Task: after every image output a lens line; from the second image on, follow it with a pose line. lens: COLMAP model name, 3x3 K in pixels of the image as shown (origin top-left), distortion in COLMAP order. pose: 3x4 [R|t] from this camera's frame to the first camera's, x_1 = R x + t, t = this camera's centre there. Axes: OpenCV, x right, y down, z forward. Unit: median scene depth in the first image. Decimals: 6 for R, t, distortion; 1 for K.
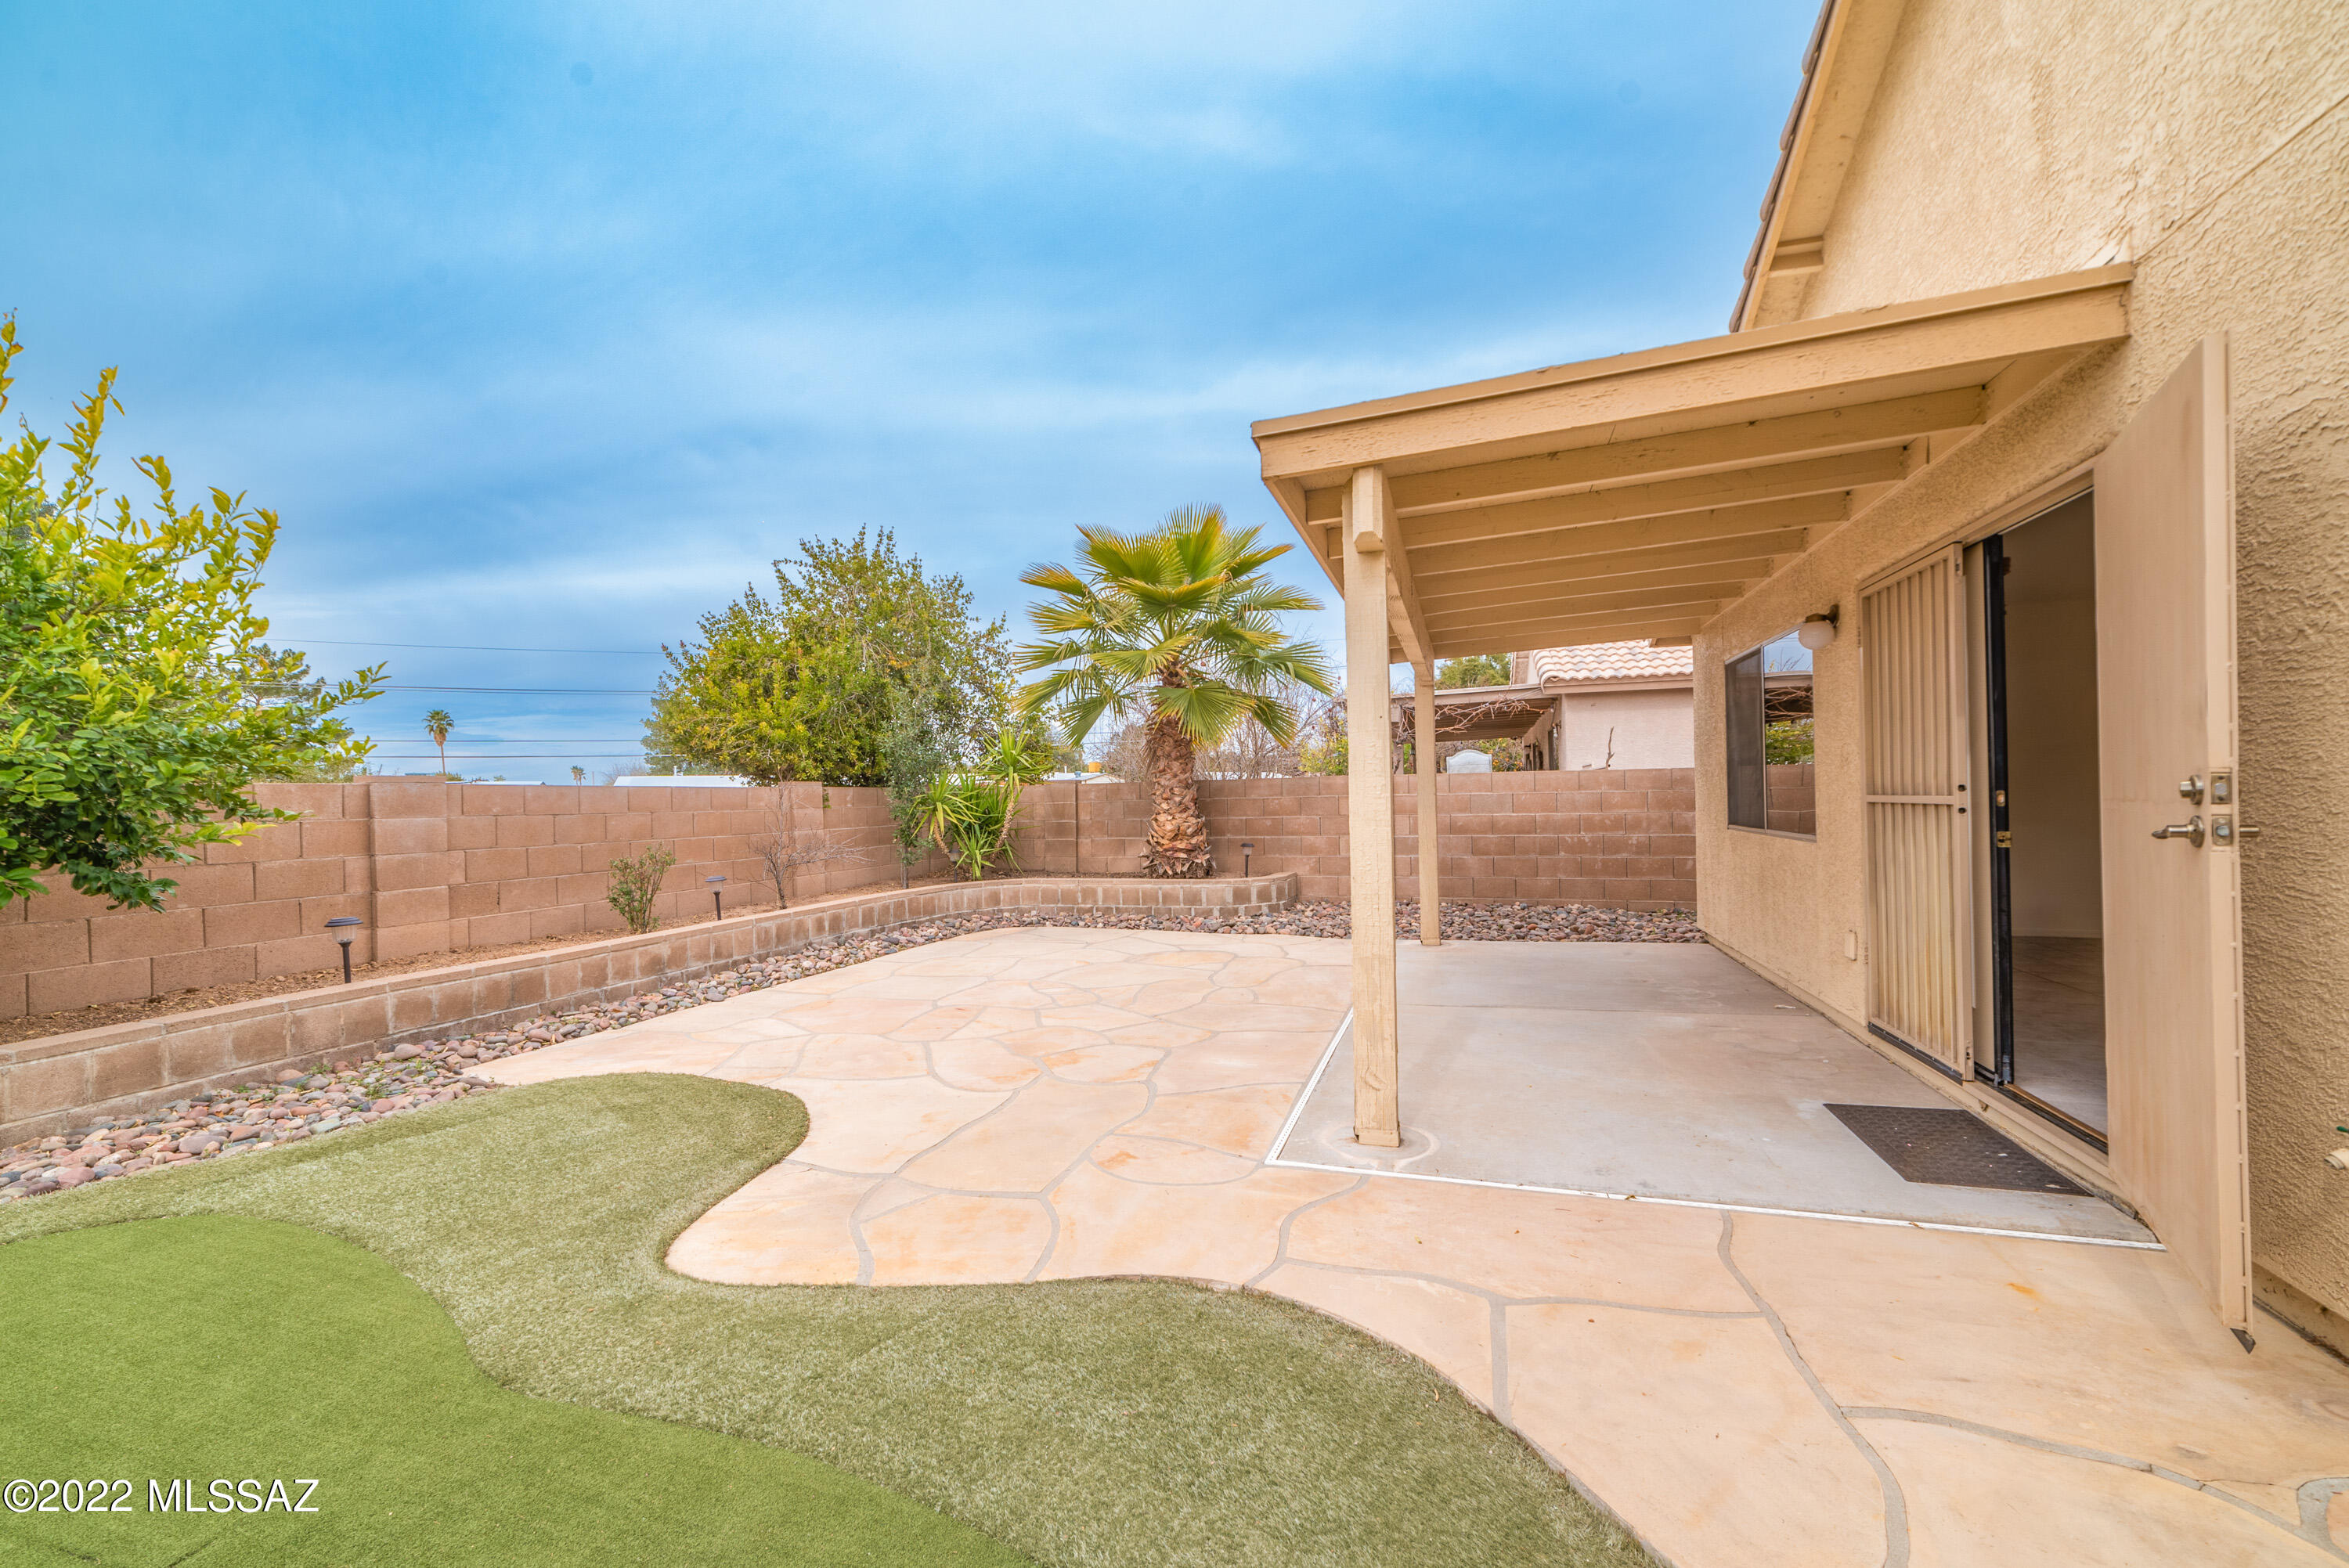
lens RADIAL K [[939.7, 0, 1181.8], [0, 939.7, 845.4], [0, 0, 1]] dist [-0.001351, 0.000456]
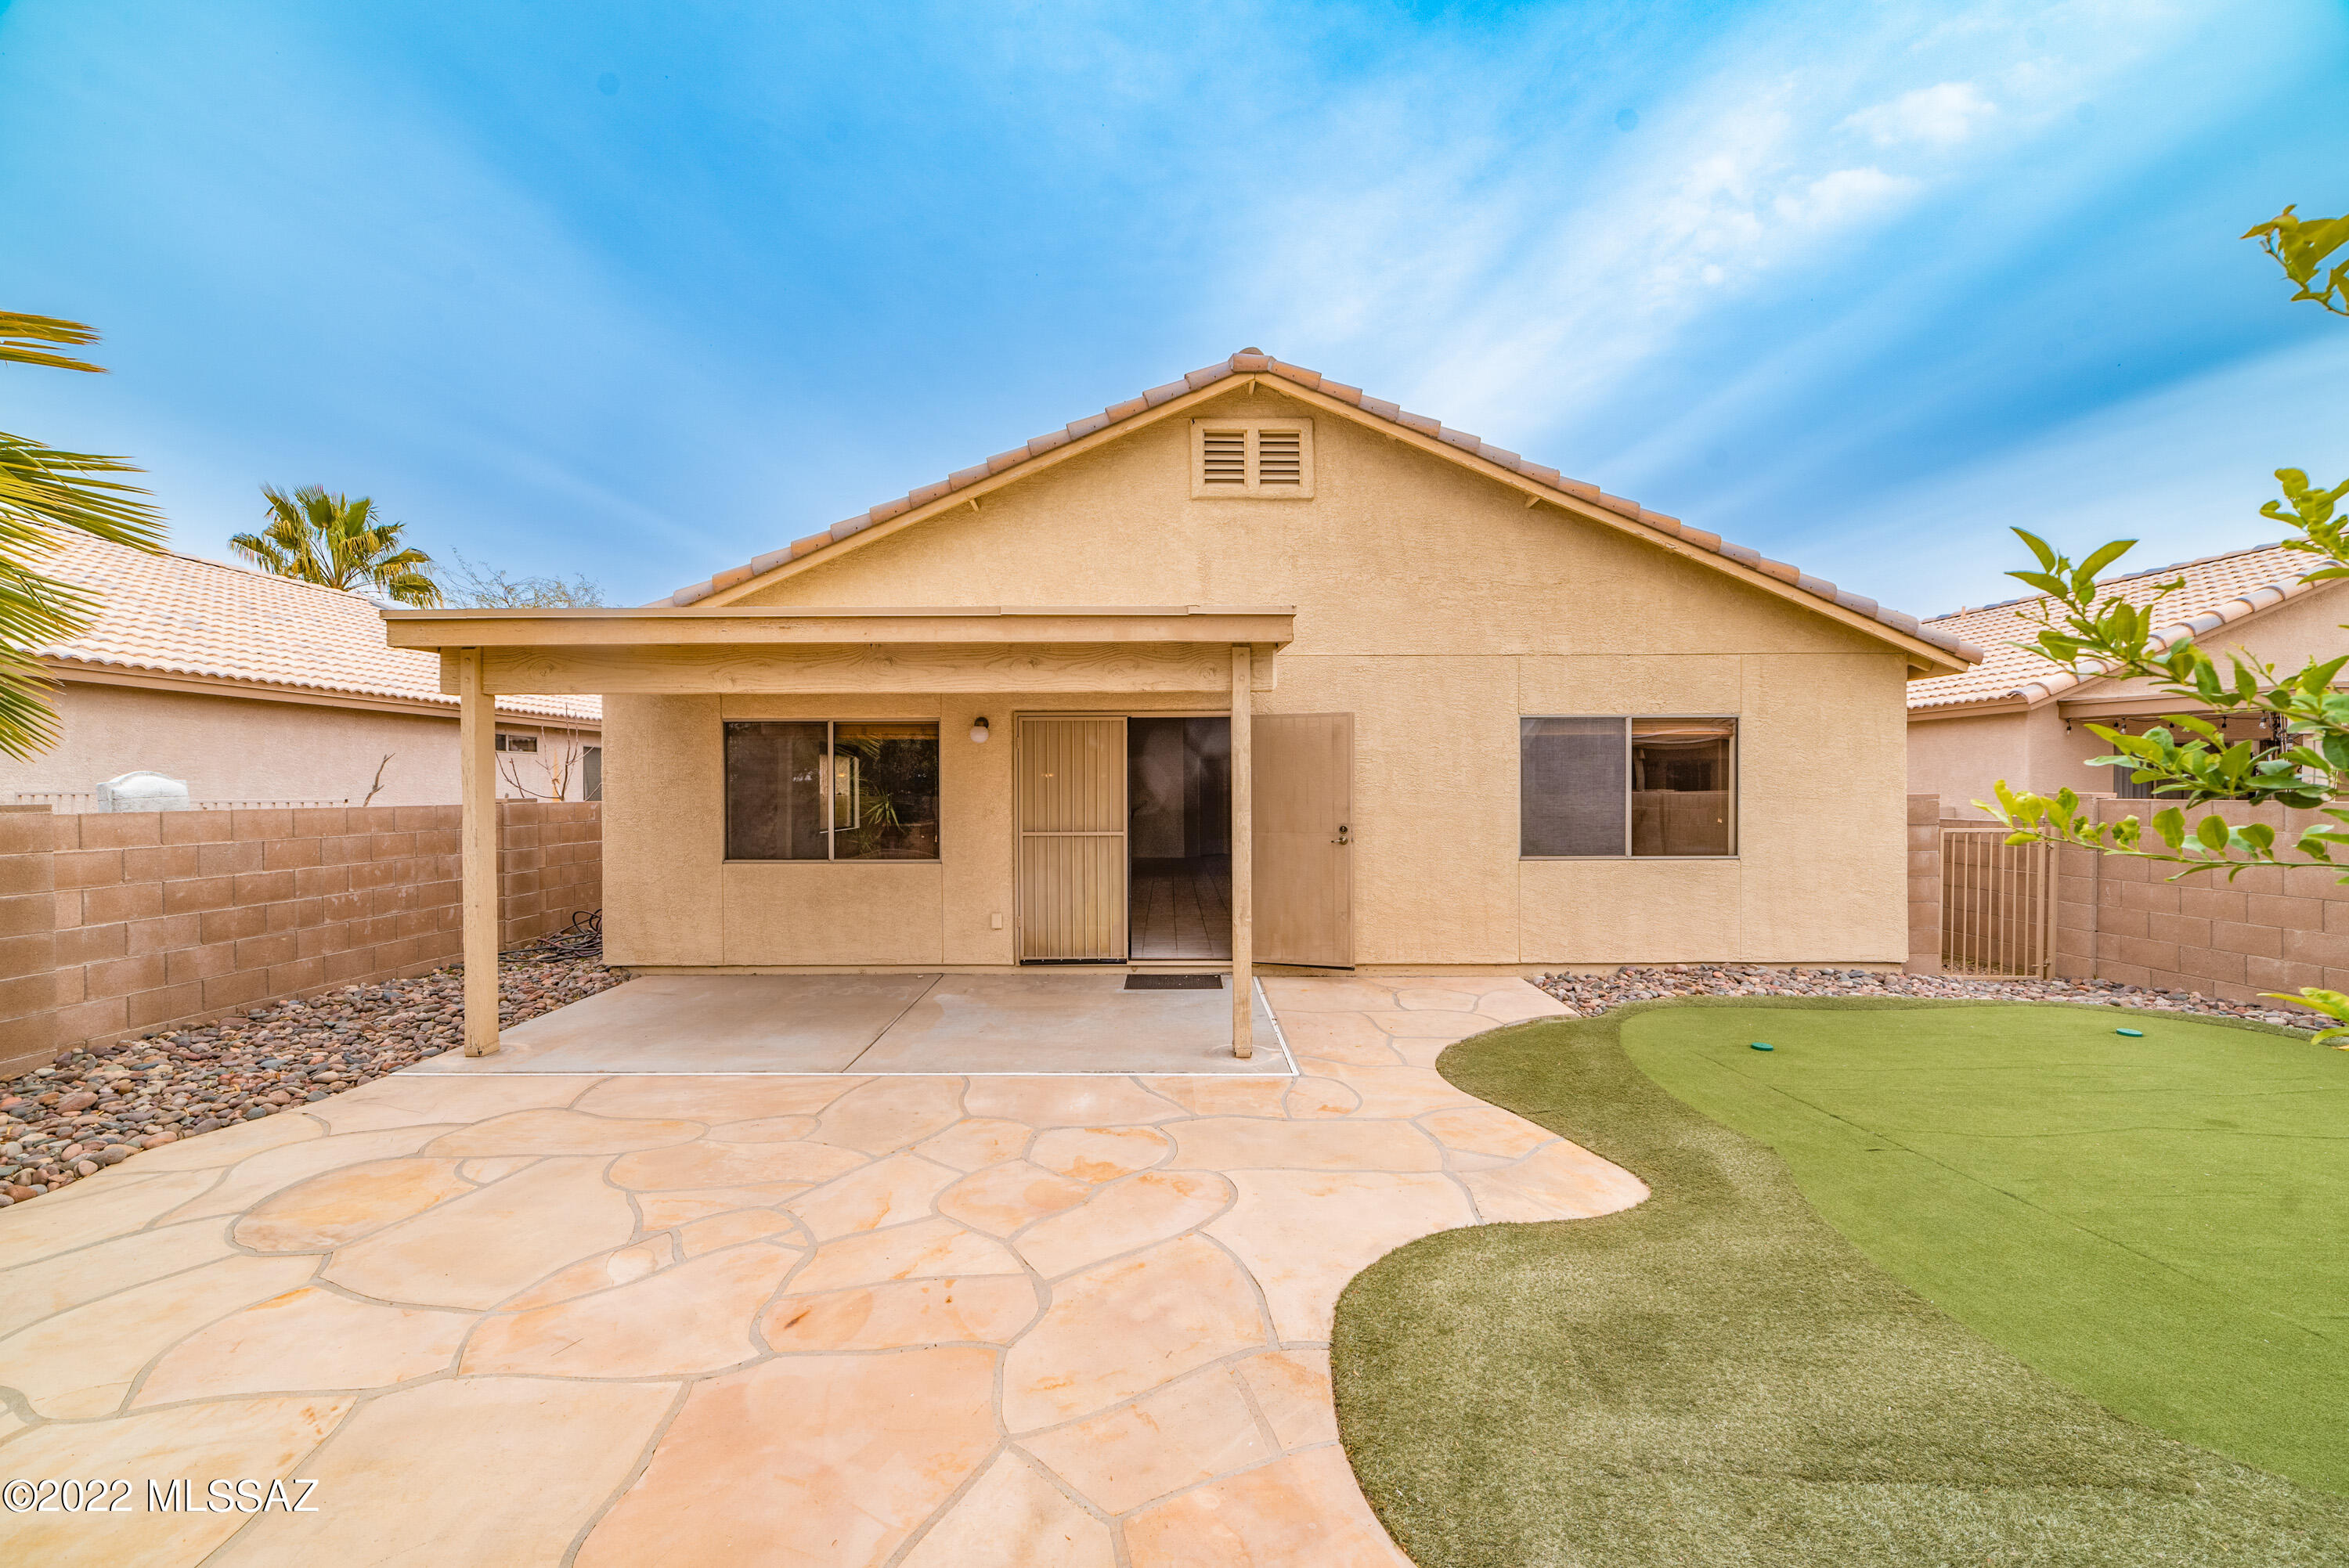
lens RADIAL K [[927.1, 0, 1141.4], [0, 927.1, 793.8], [0, 0, 1]] dist [-0.003451, 0.002837]
pose [[-0.302712, 0.013606, 0.952985, -0.874293], [0.059172, 0.998237, 0.004543, -0.102744], [-0.951243, 0.057765, -0.302984, 1.124423]]
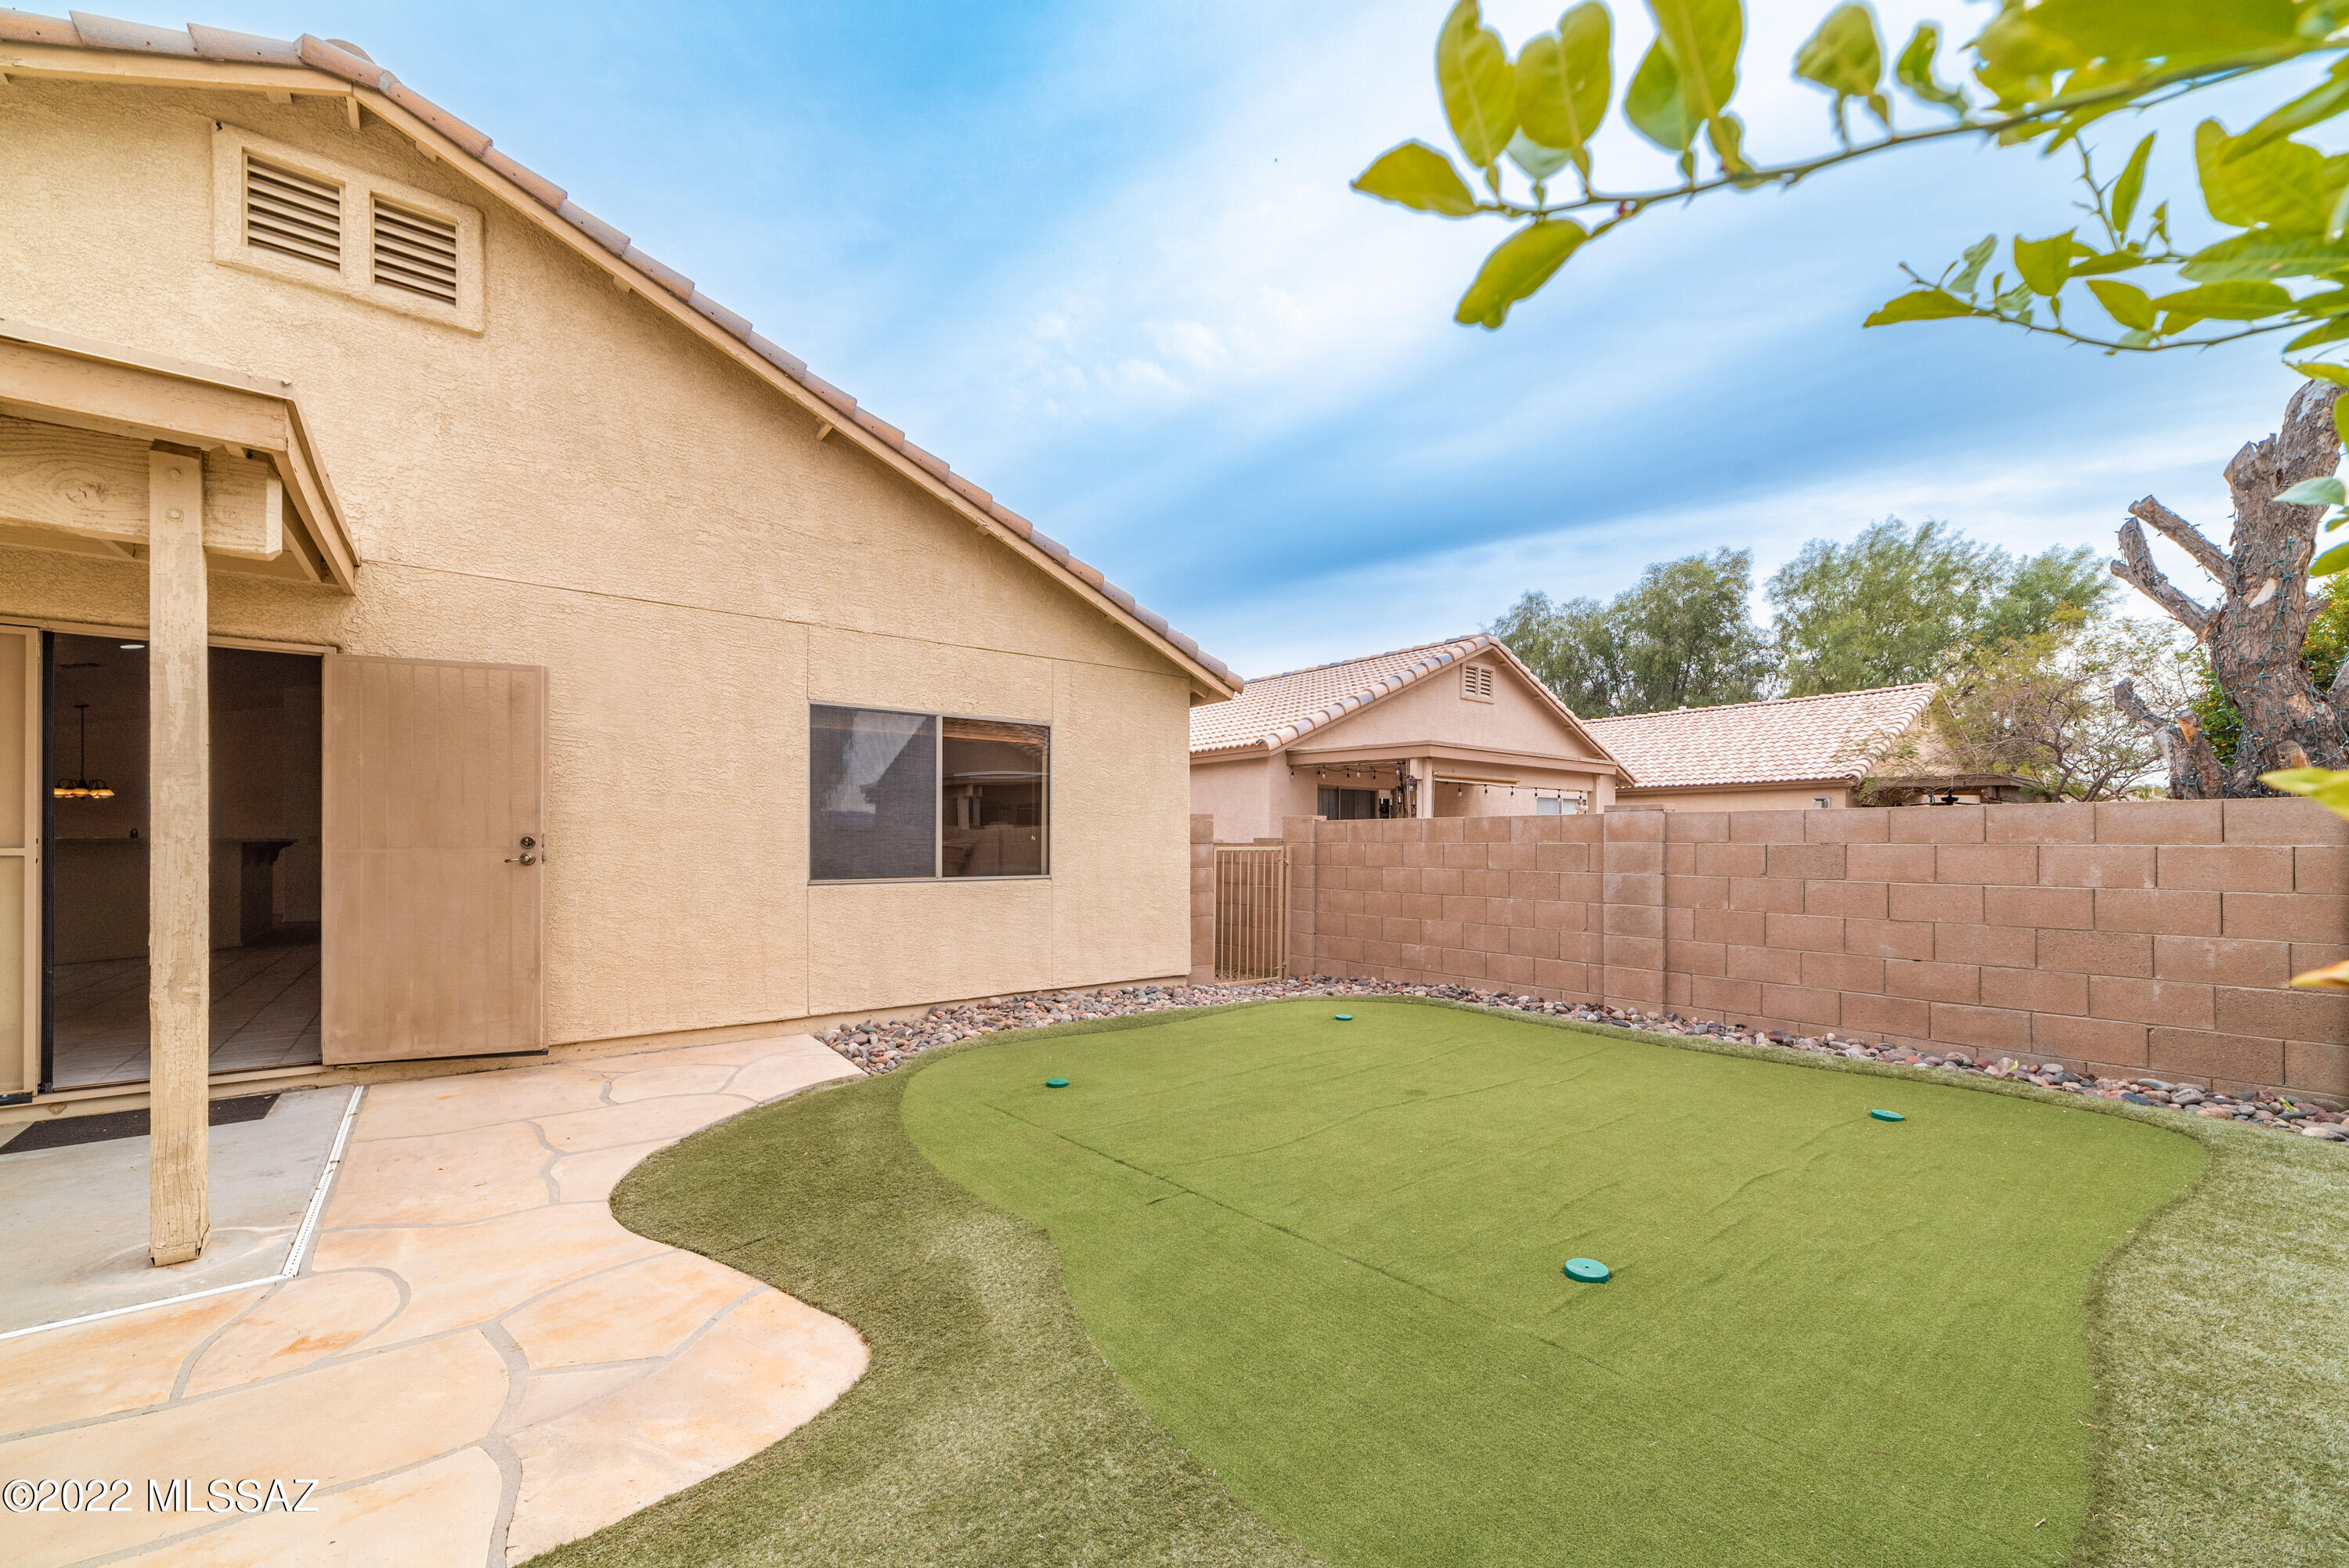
lens RADIAL K [[939.7, 0, 1181.8], [0, 939.7, 845.4], [0, 0, 1]] dist [-0.001351, 0.000456]
pose [[-0.834815, 0.017434, 0.550254, -0.680274], [0.044038, 0.998410, 0.035178, -0.023105], [-0.548766, 0.053599, -0.834256, 0.823670]]
